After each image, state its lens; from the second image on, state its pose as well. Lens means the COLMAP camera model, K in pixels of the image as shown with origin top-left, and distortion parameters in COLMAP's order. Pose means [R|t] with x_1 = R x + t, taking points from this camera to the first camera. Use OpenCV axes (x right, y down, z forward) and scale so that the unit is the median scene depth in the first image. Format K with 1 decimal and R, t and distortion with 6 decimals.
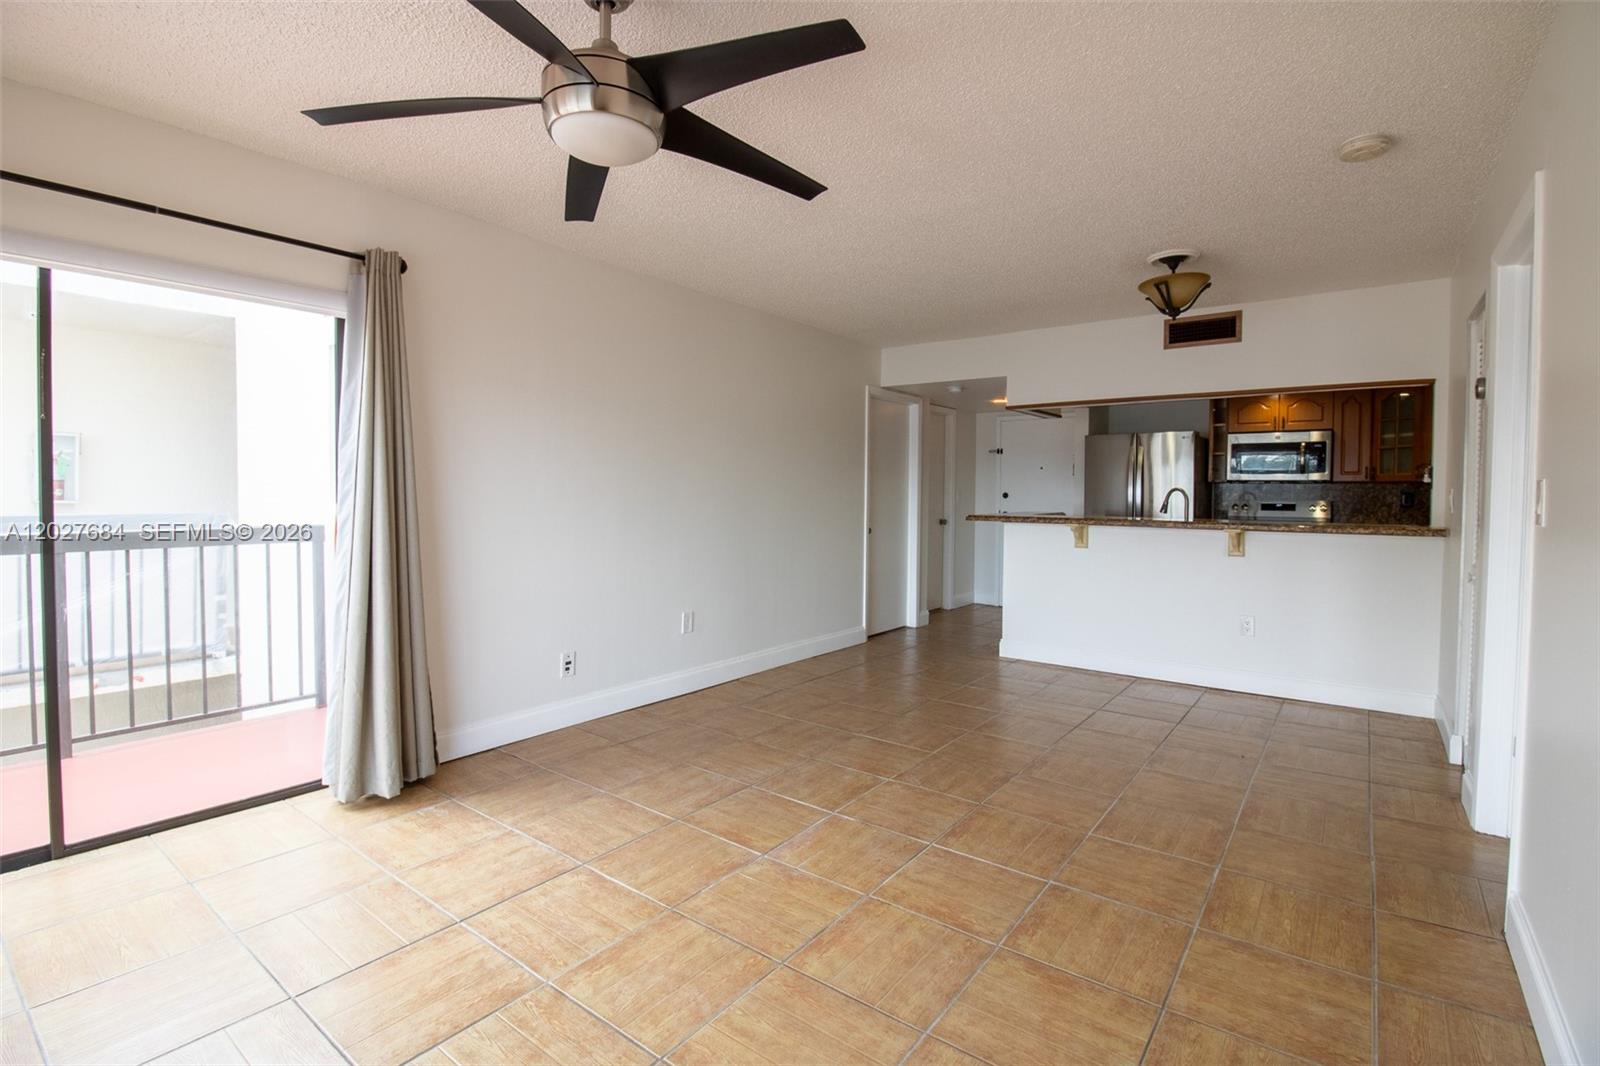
lens RADIAL K [[740.5, 0, 807.1], [0, 740.5, 522.8], [0, 0, 1]] dist [0.000885, -0.013245]
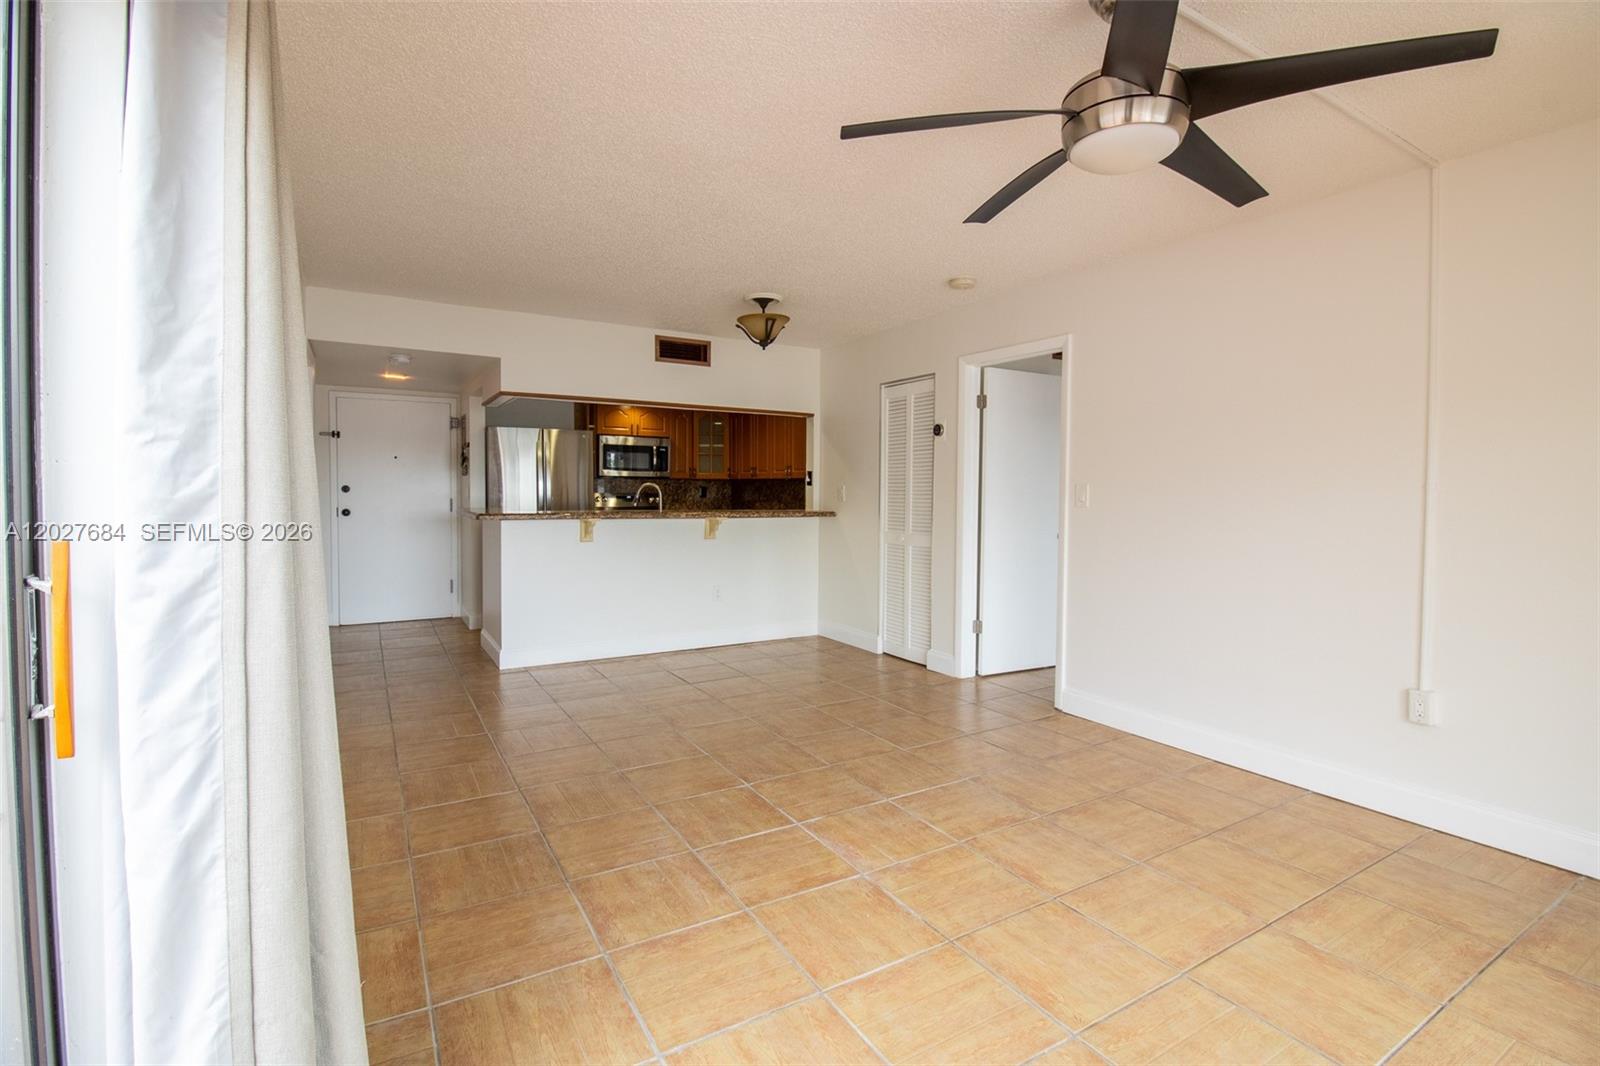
lens RADIAL K [[740.5, 0, 808.5], [0, 740.5, 525.7], [0, 0, 1]] dist [0.000885, -0.013245]
pose [[0.374515, -0.048639, 0.925944, -0.743251], [0.031902, 0.998708, 0.039558, -0.030902], [-0.926672, 0.014725, 0.375583, 0.549147]]
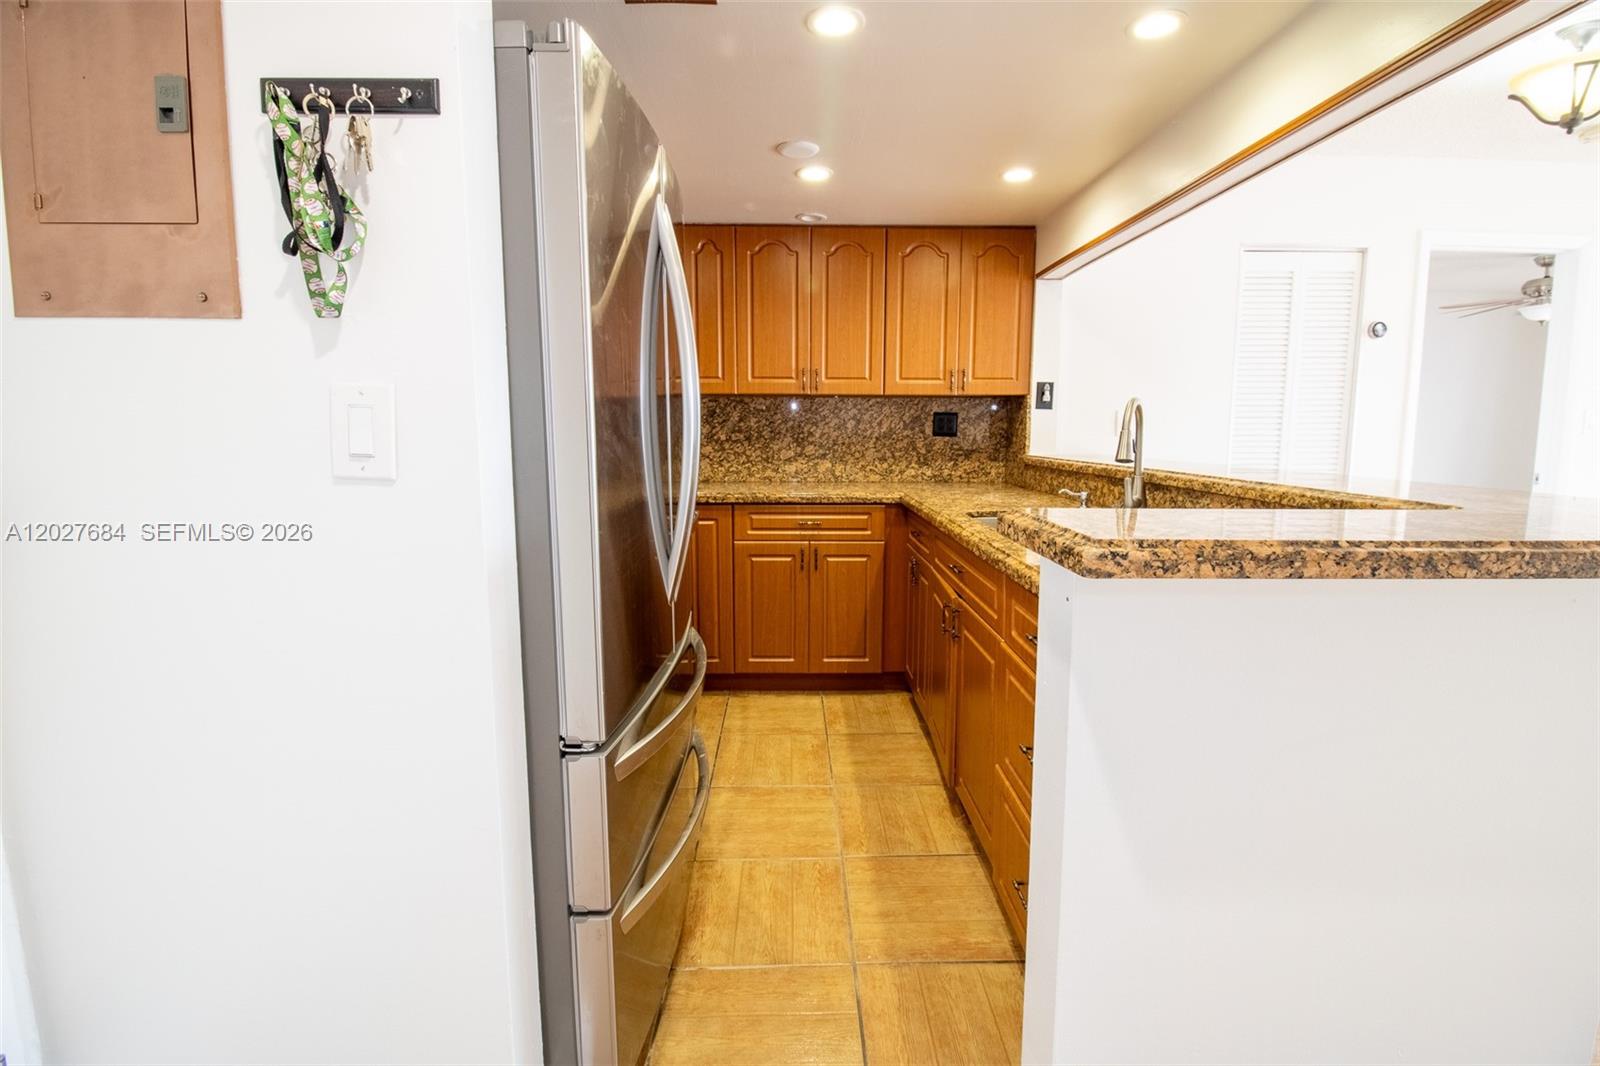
lens RADIAL K [[740.5, 0, 807.0], [0, 740.5, 516.0], [0, 0, 1]] dist [0.000885, -0.013245]
pose [[-0.619772, -0.099312, 0.778473, 0.454522], [0.028372, 0.988477, 0.148691, -0.075630], [-0.784269, 0.114241, -0.609813, 2.228732]]
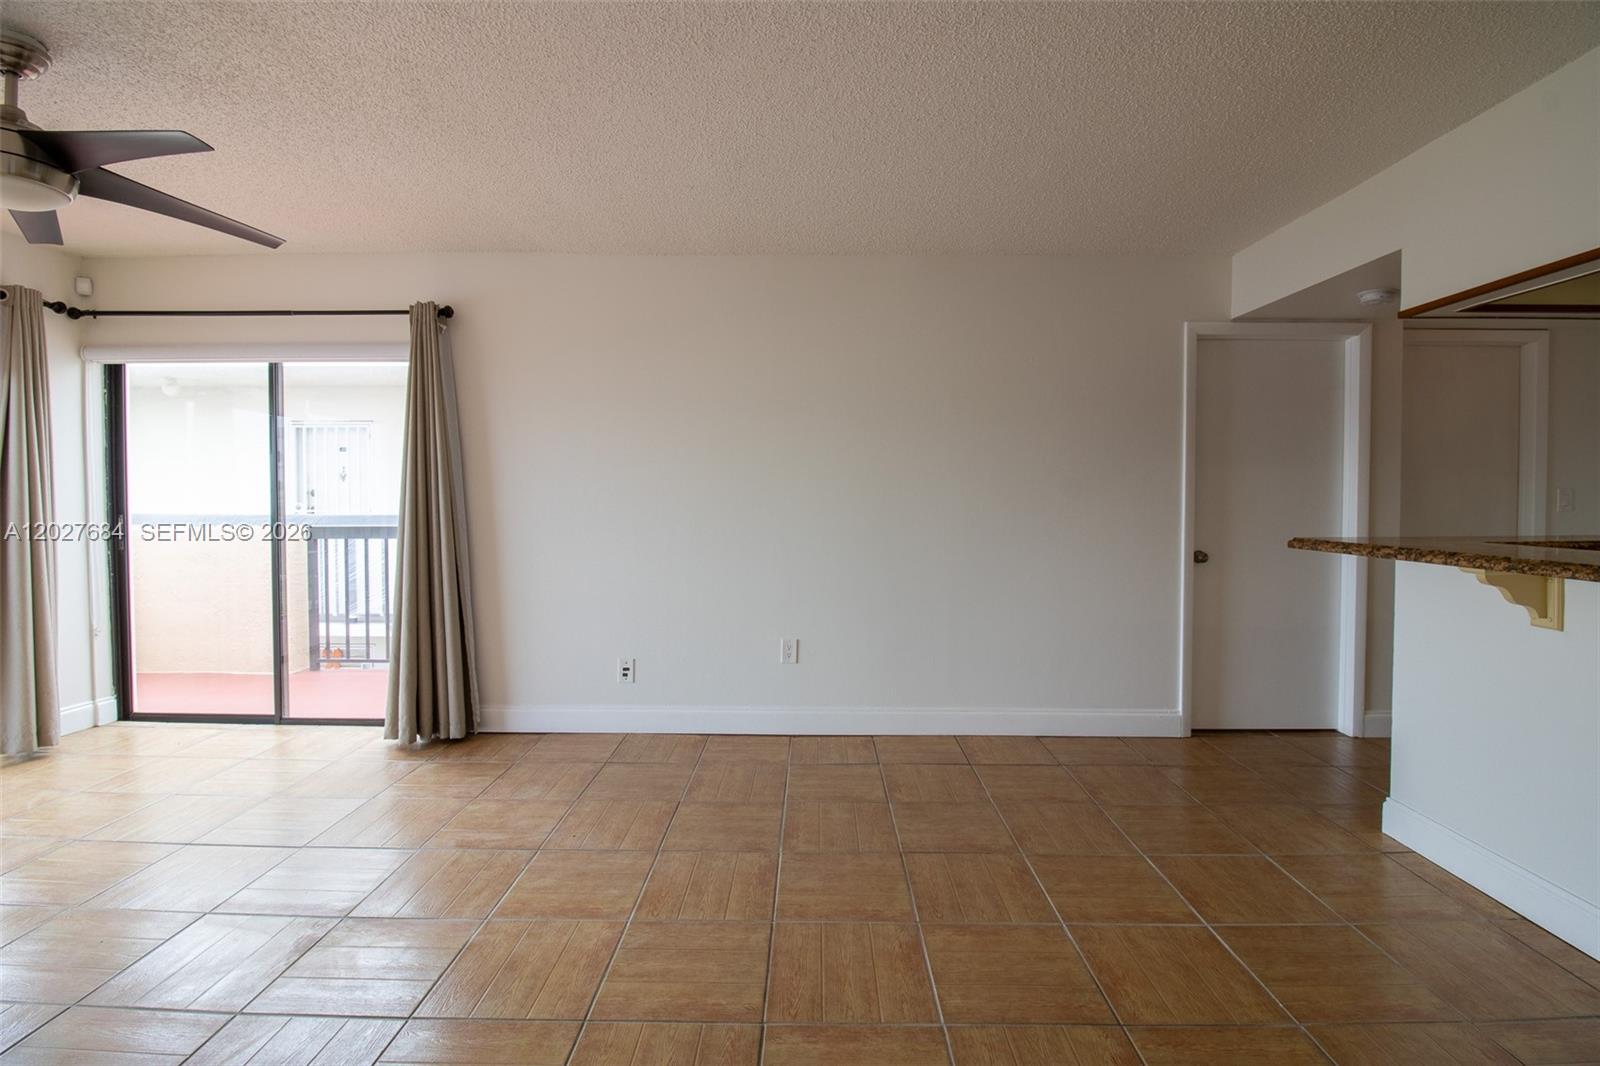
lens RADIAL K [[740.5, 0, 807.7], [0, 740.5, 519.3], [0, 0, 1]] dist [0.000885, -0.013245]
pose [[0.592351, 0.016933, -0.805502, 0.736850], [-0.028822, 0.999585, -0.000182, -0.021952], [0.805164, 0.023324, 0.592593, 0.718171]]
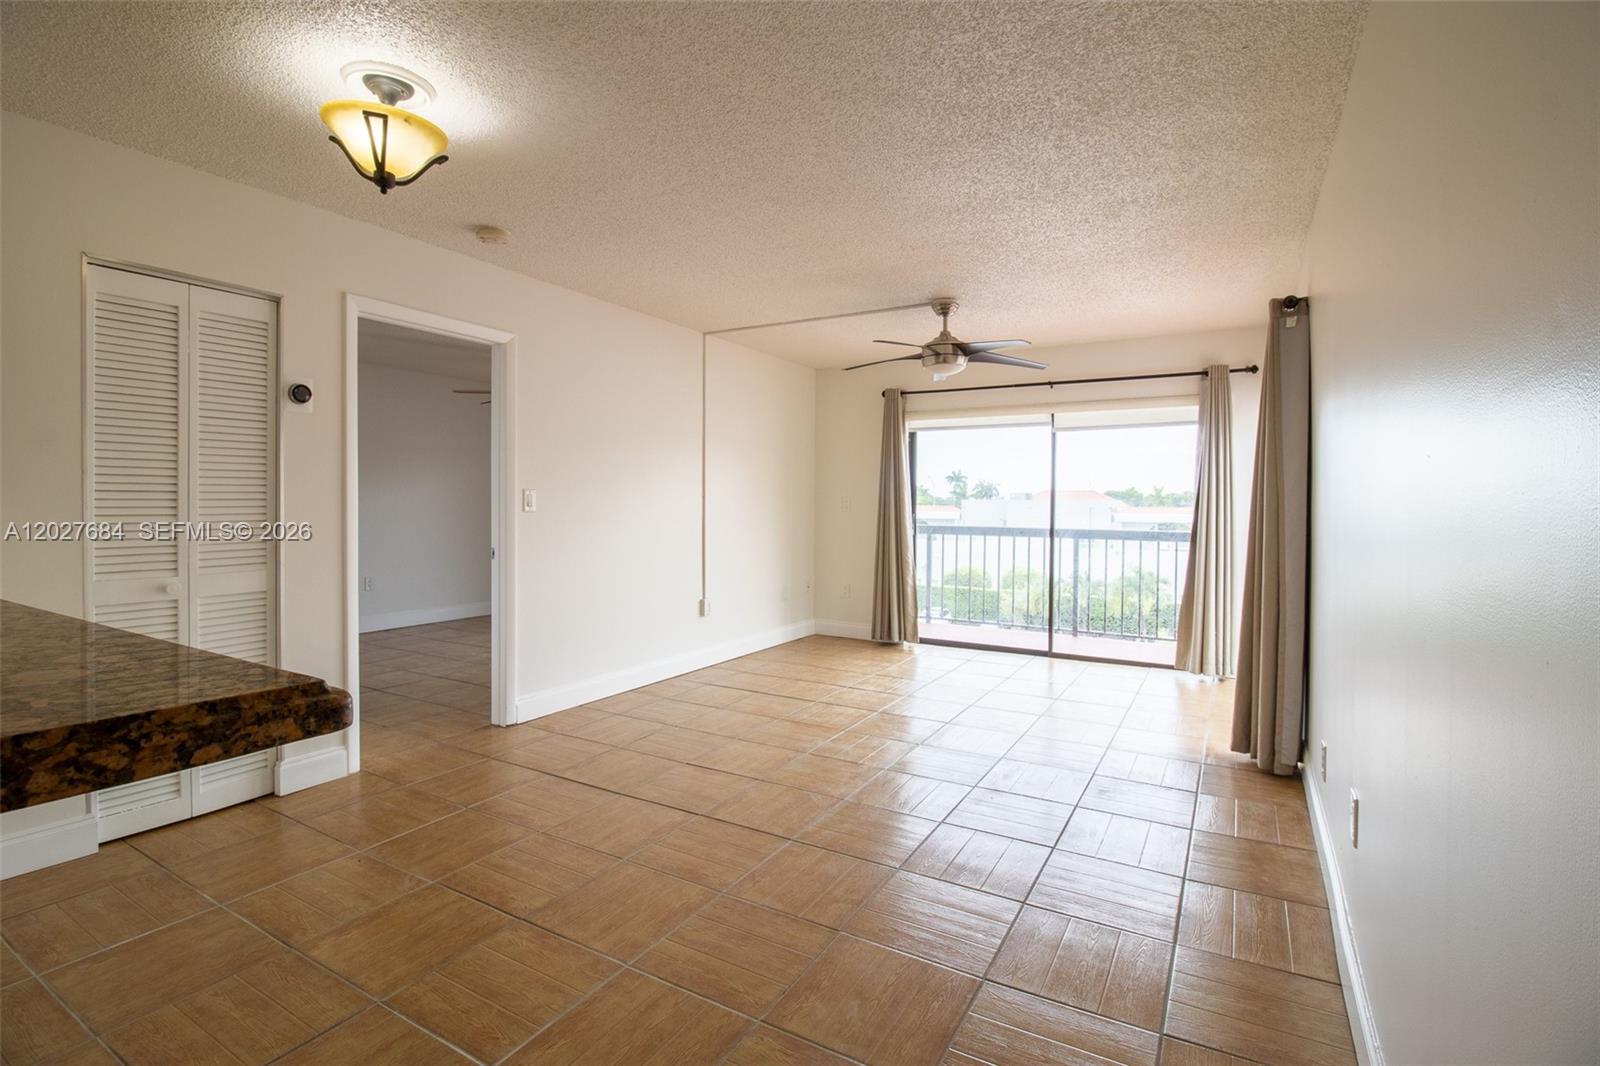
lens RADIAL K [[740.5, 0, 812.5], [0, 740.5, 520.4], [0, 0, 1]] dist [0.000885, -0.013245]
pose [[-0.992109, -0.012793, -0.124722, 0.271565], [-0.020520, 0.997935, 0.060870, -0.070408], [0.123686, 0.062949, -0.990323, 1.904710]]
